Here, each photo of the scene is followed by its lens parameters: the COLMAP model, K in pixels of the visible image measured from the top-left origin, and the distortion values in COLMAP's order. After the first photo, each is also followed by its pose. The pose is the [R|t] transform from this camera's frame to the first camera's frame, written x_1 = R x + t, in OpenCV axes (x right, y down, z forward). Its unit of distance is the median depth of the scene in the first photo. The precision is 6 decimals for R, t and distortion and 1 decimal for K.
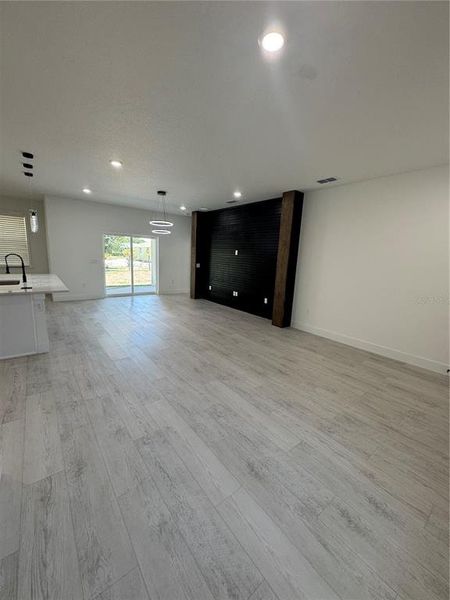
lens RADIAL K [[234.9, 0, 223.7], [0, 234.9, 300.3], [0, 0, 1]] dist [-0.002098, 0.000482]
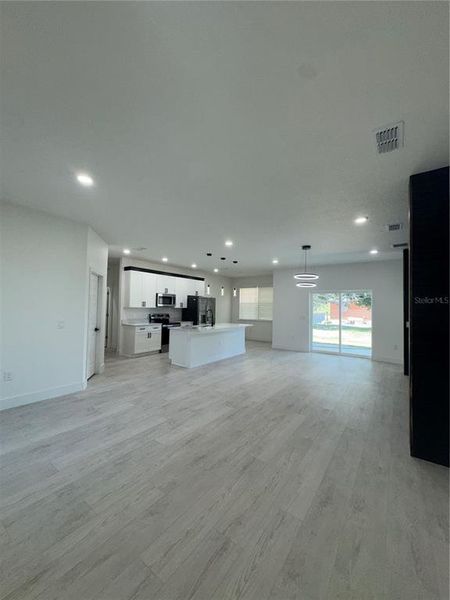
lens RADIAL K [[234.9, 0, 223.4], [0, 234.9, 299.3], [0, 0, 1]] dist [-0.002098, 0.000482]
pose [[0.285622, -0.073982, -0.955483, 0.923933], [-0.186719, 0.973613, -0.131202, -0.074585], [0.939977, 0.215881, 0.264271, 0.733173]]
